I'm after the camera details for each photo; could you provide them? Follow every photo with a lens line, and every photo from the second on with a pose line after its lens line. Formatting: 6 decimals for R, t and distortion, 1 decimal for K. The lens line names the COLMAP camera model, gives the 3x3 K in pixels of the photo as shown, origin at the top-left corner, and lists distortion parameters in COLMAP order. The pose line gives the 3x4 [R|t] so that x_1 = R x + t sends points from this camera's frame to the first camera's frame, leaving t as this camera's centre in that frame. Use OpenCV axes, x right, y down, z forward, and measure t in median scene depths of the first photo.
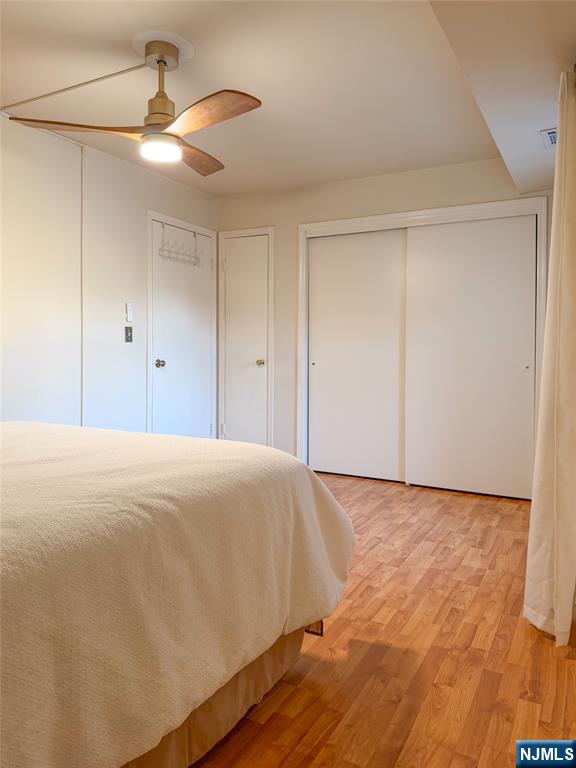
lens RADIAL K [[557.9, 0, 289.0], [0, 557.9, 379.3], [0, 0, 1]] dist [0.048008, -0.051580]
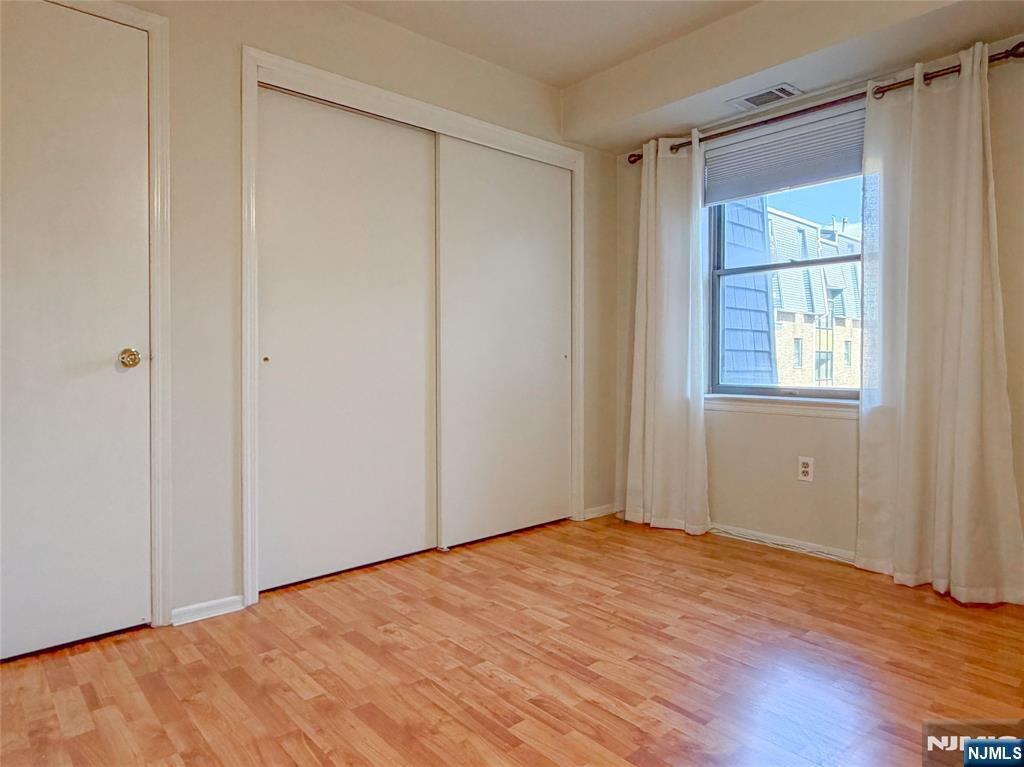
lens RADIAL K [[637.8, 0, 518.3], [0, 637.8, 383.6], [0, 0, 1]] dist [-0.003506, 0.000515]
pose [[0.340443, -0.041327, 0.939357, -0.590754], [0.065786, 0.997632, 0.020049, -0.005671], [-0.937961, 0.054971, 0.342355, 0.956746]]
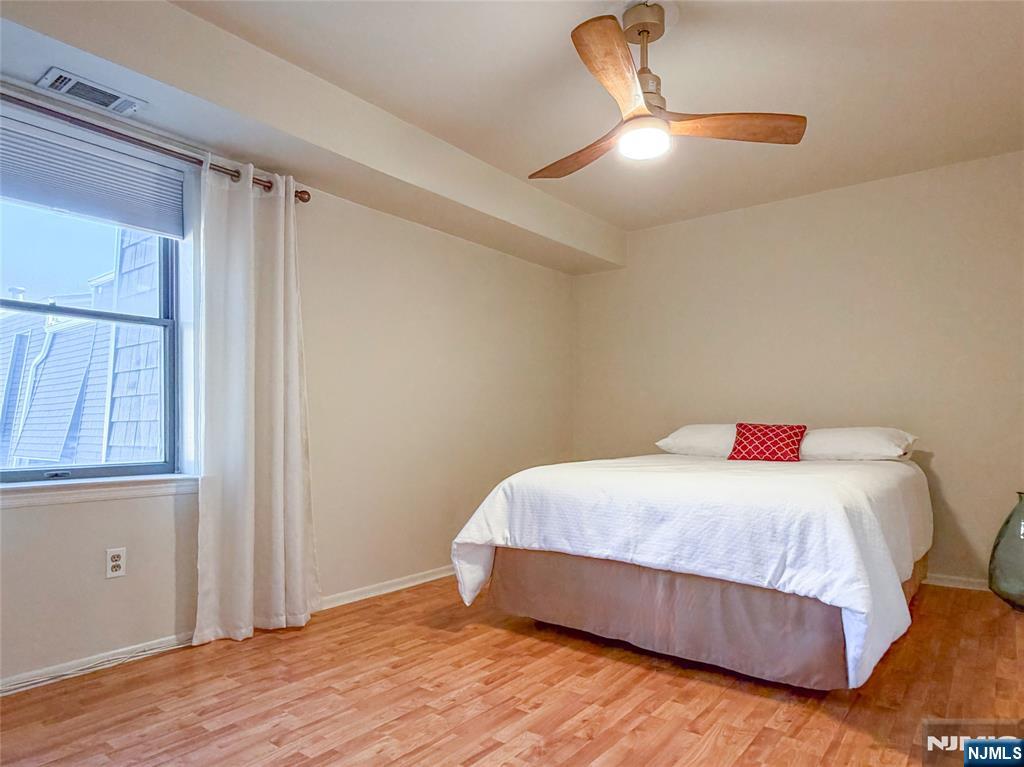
lens RADIAL K [[637.8, 0, 513.2], [0, 637.8, 391.9], [0, 0, 1]] dist [-0.003506, 0.000515]
pose [[-0.986457, 0.002700, 0.163995, -0.167414], [0.006110, 0.999775, 0.020292, -0.062094], [-0.163904, 0.021019, -0.986252, 1.620453]]
